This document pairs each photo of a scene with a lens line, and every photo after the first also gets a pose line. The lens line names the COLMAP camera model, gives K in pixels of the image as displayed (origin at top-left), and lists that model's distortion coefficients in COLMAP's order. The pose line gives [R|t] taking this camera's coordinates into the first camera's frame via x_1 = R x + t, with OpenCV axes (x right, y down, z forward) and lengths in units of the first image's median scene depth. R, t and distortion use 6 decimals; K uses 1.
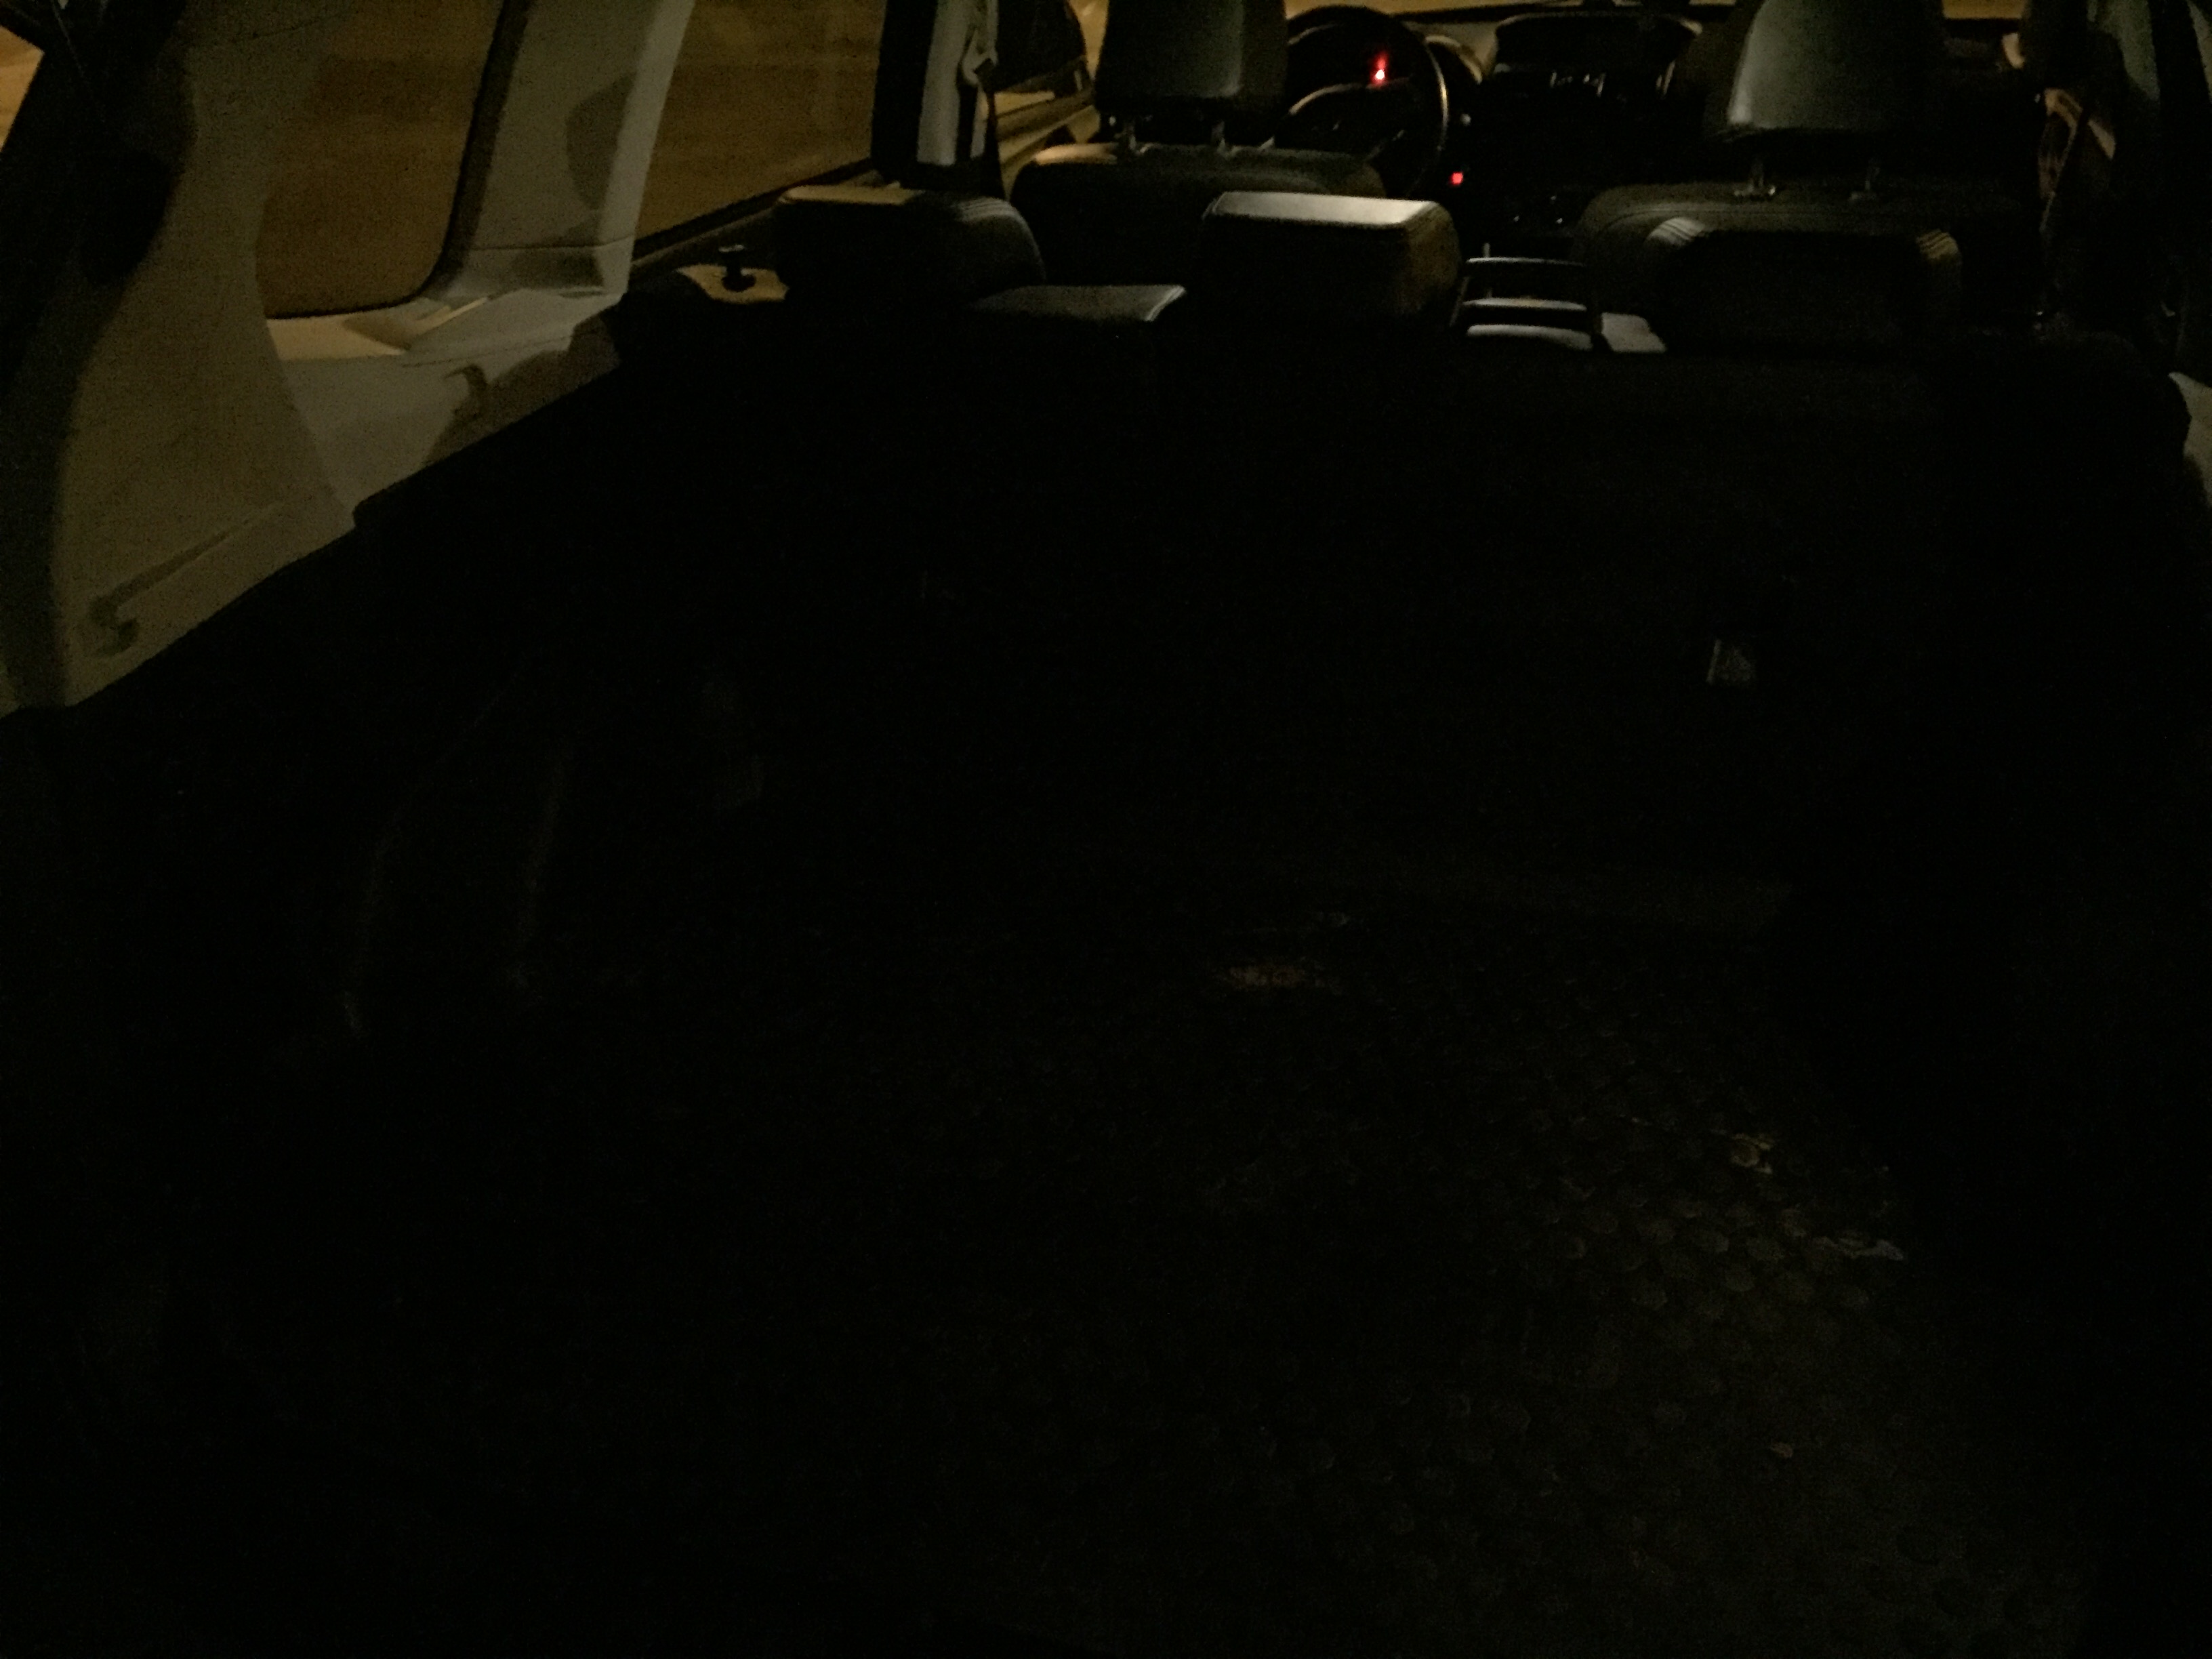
lens RADIAL K [[1862.8, 0, 1116.2], [0, 1862.8, 840.3], [0, 0, 1]] dist [0.071802, -0.085605]
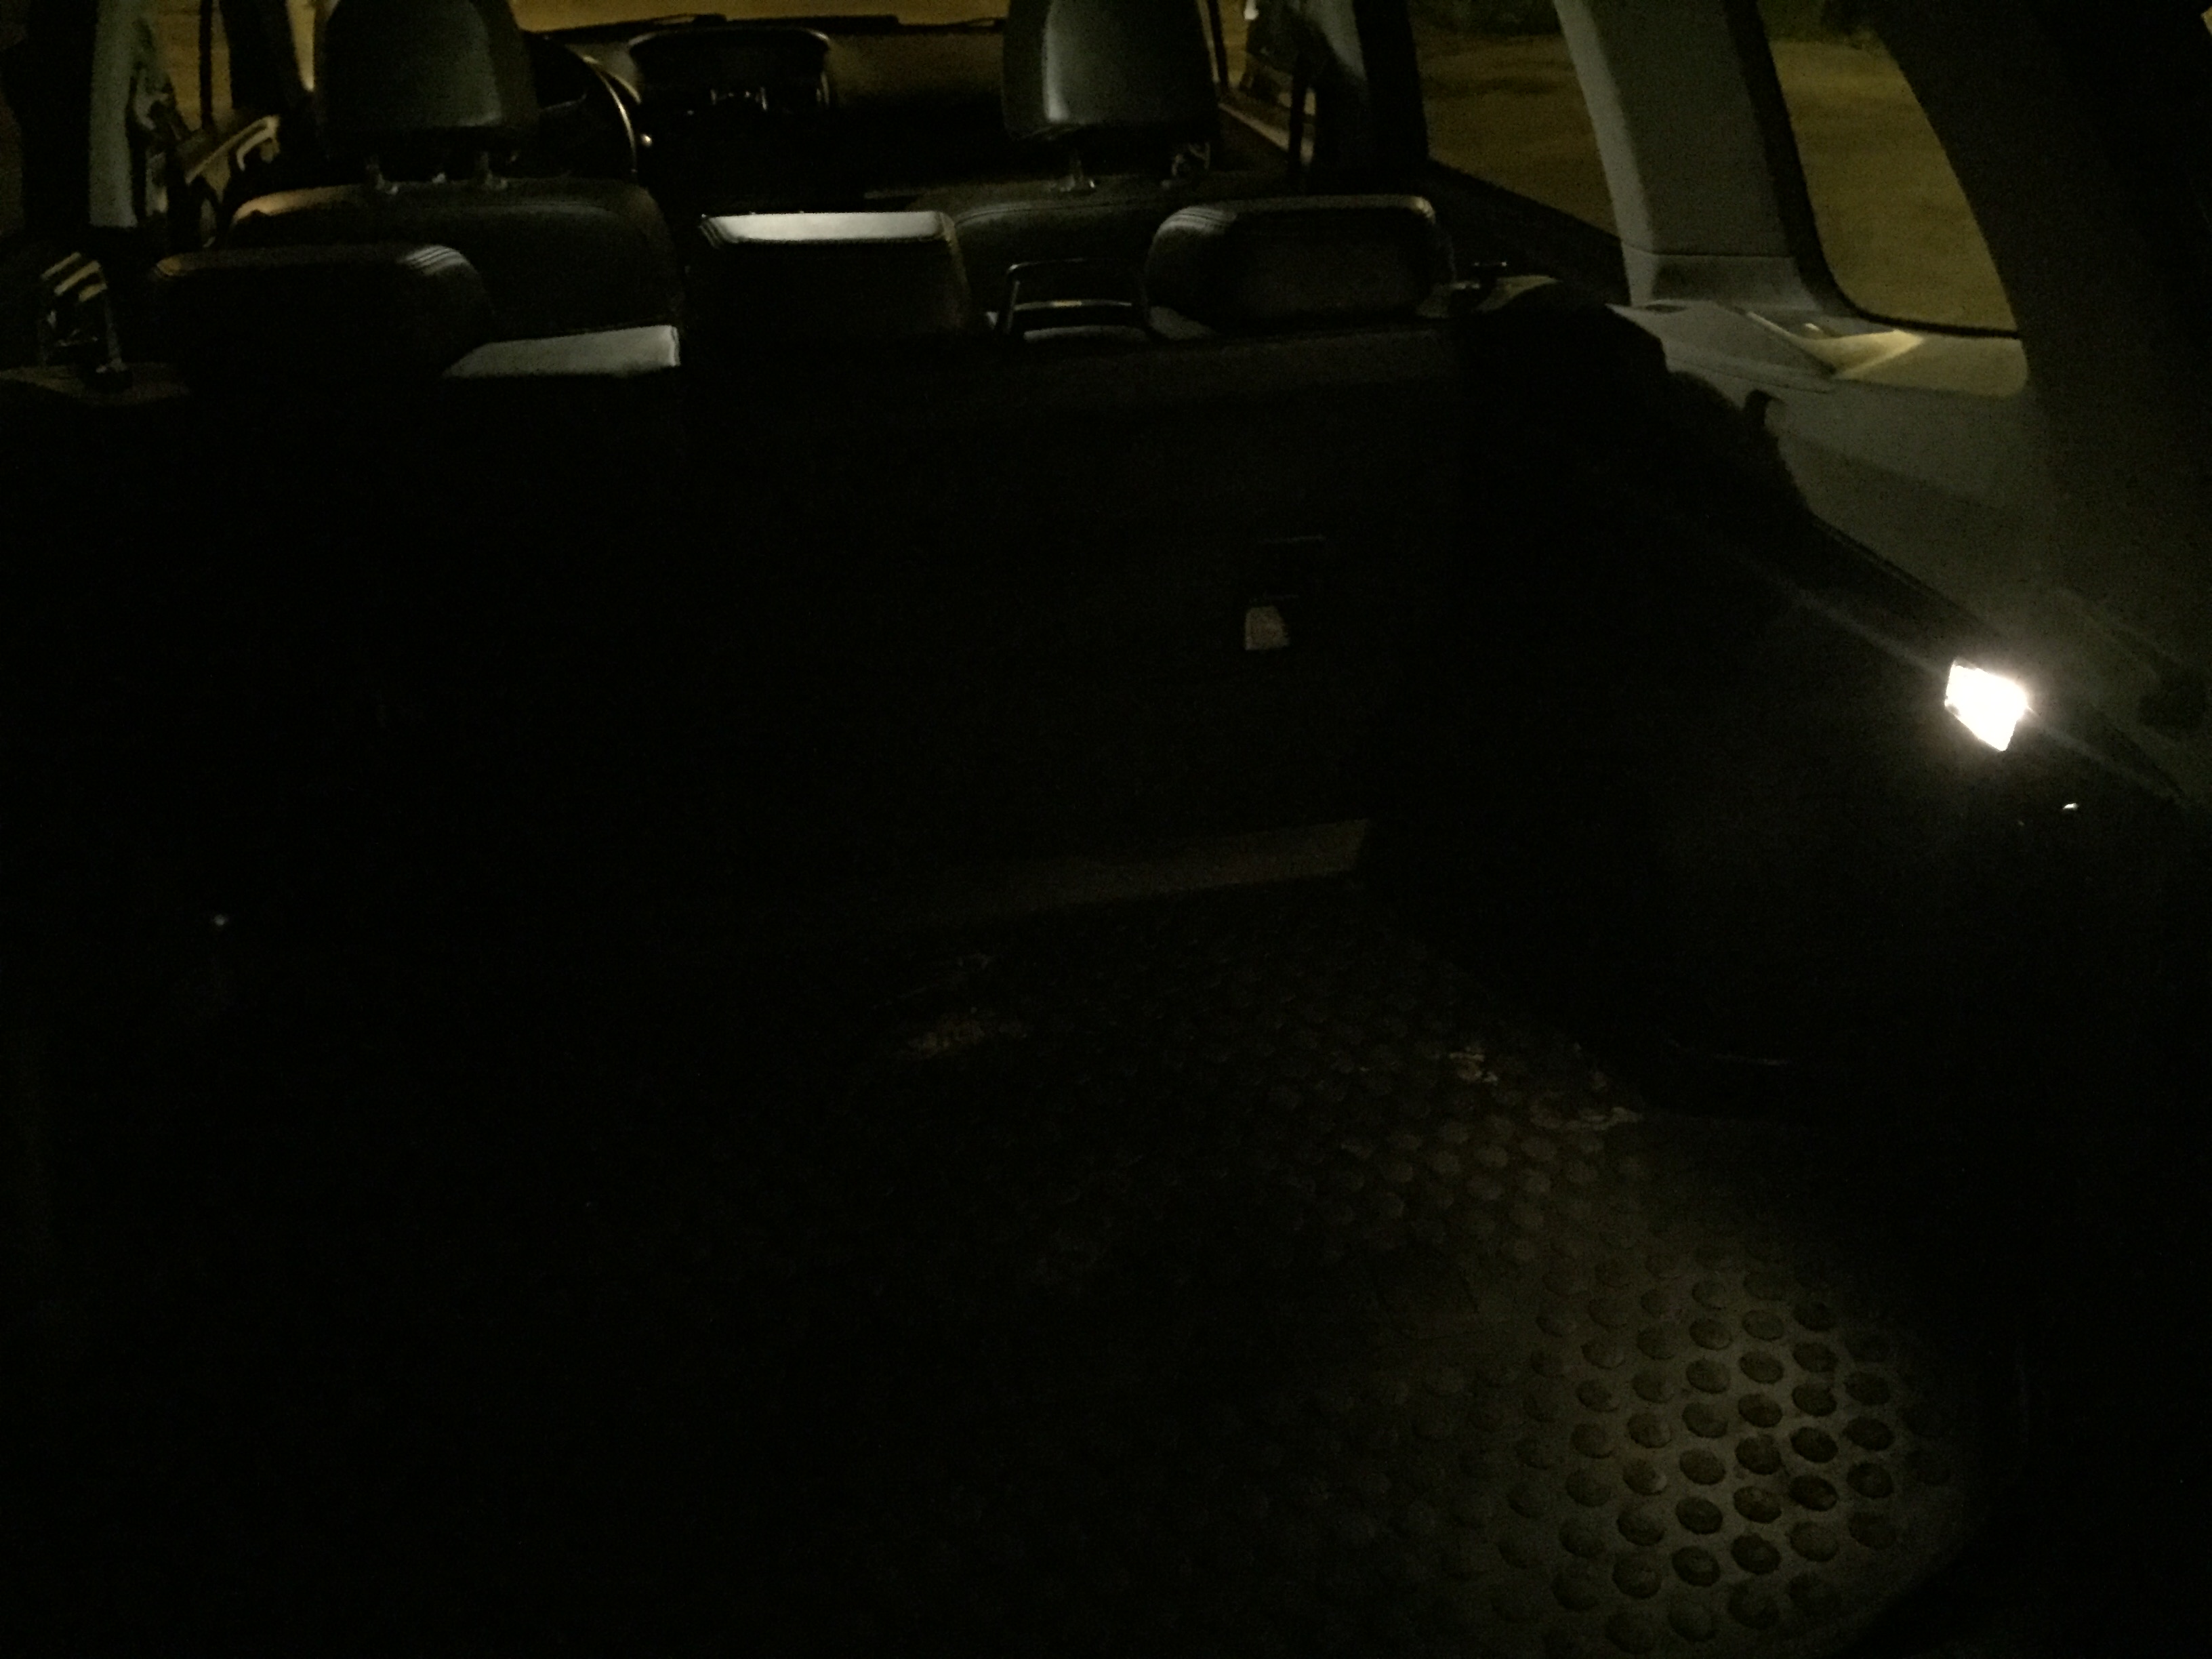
lens RADIAL K [[1862.8, 0, 1102.8], [0, 1862.8, 839.1], [0, 0, 1]] dist [0.071802, -0.085605]
pose [[0.865765, -0.230723, 0.444093, -0.191776], [0.236162, 0.970720, 0.043924, -0.036937], [-0.441224, 0.066850, 0.894904, 0.092900]]
